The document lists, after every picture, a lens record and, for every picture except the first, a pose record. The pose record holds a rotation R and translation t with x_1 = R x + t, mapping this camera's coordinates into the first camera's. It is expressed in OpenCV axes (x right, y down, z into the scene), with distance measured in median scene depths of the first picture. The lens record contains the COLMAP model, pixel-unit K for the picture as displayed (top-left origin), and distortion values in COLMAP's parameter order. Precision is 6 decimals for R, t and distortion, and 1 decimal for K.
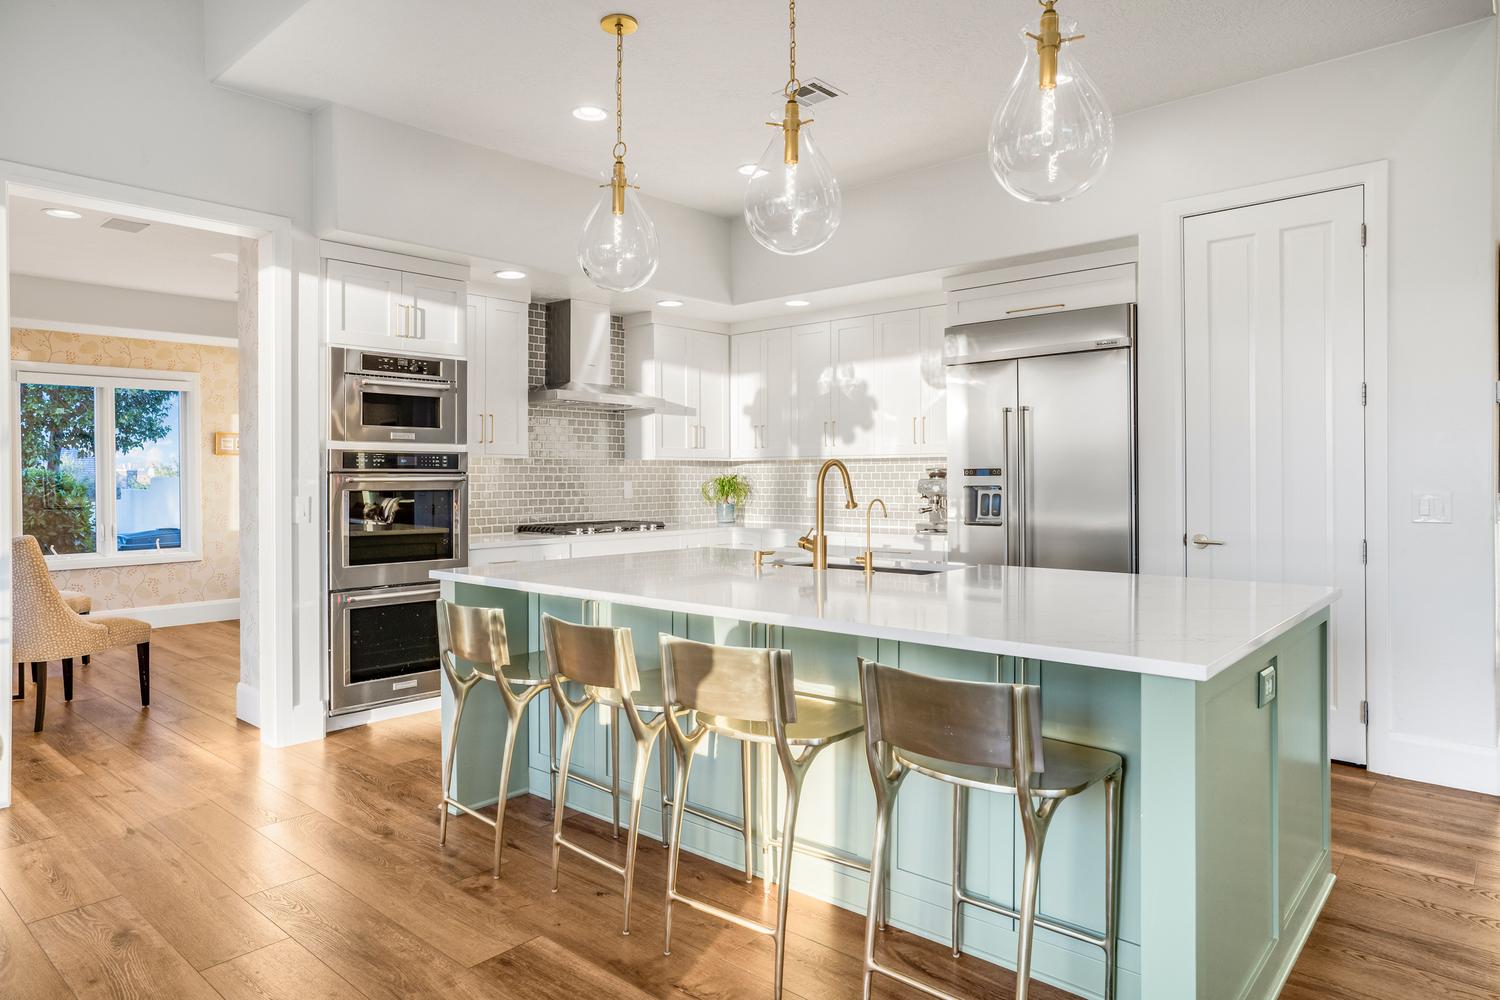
lens RADIAL K [[893.6, 0, 749.0], [0, 893.6, 488.5], [0, 0, 1]] dist [-0.013483, 0.002929]
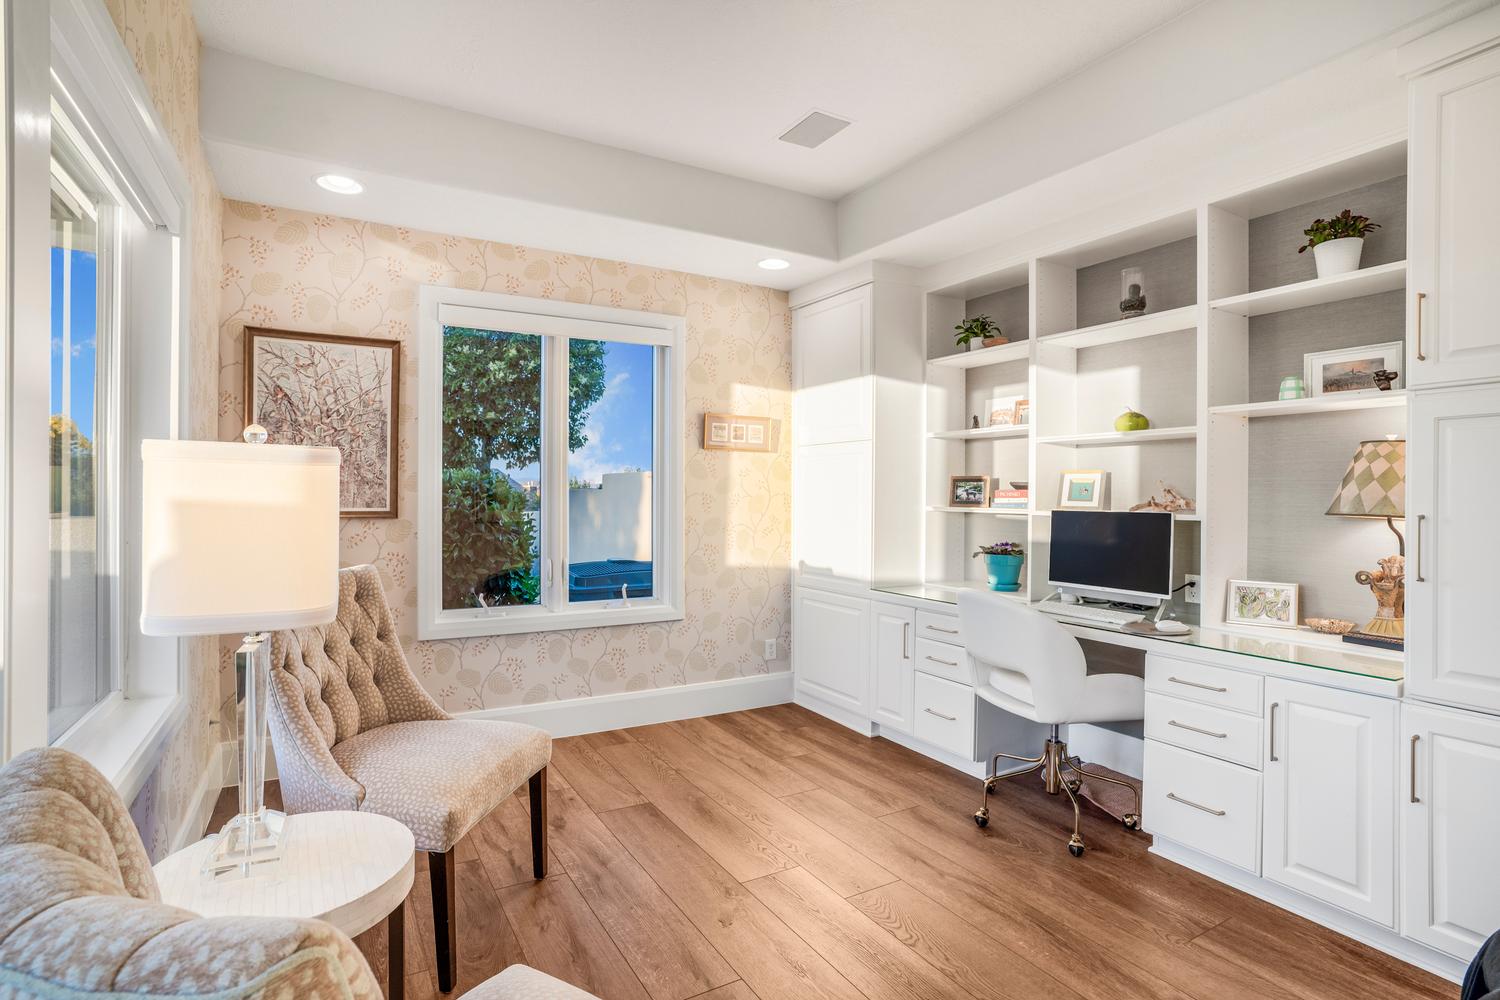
lens RADIAL K [[742.8, 0, 748.5], [0, 742.8, 502.8], [0, 0, 1]] dist [-0.016707, 0.002077]
pose [[0.948437, 0.016907, -0.316514, -0.418847], [-0.017929, 0.999839, -0.000315, -0.000709], [0.316458, 0.005974, 0.948588, 0.533988]]
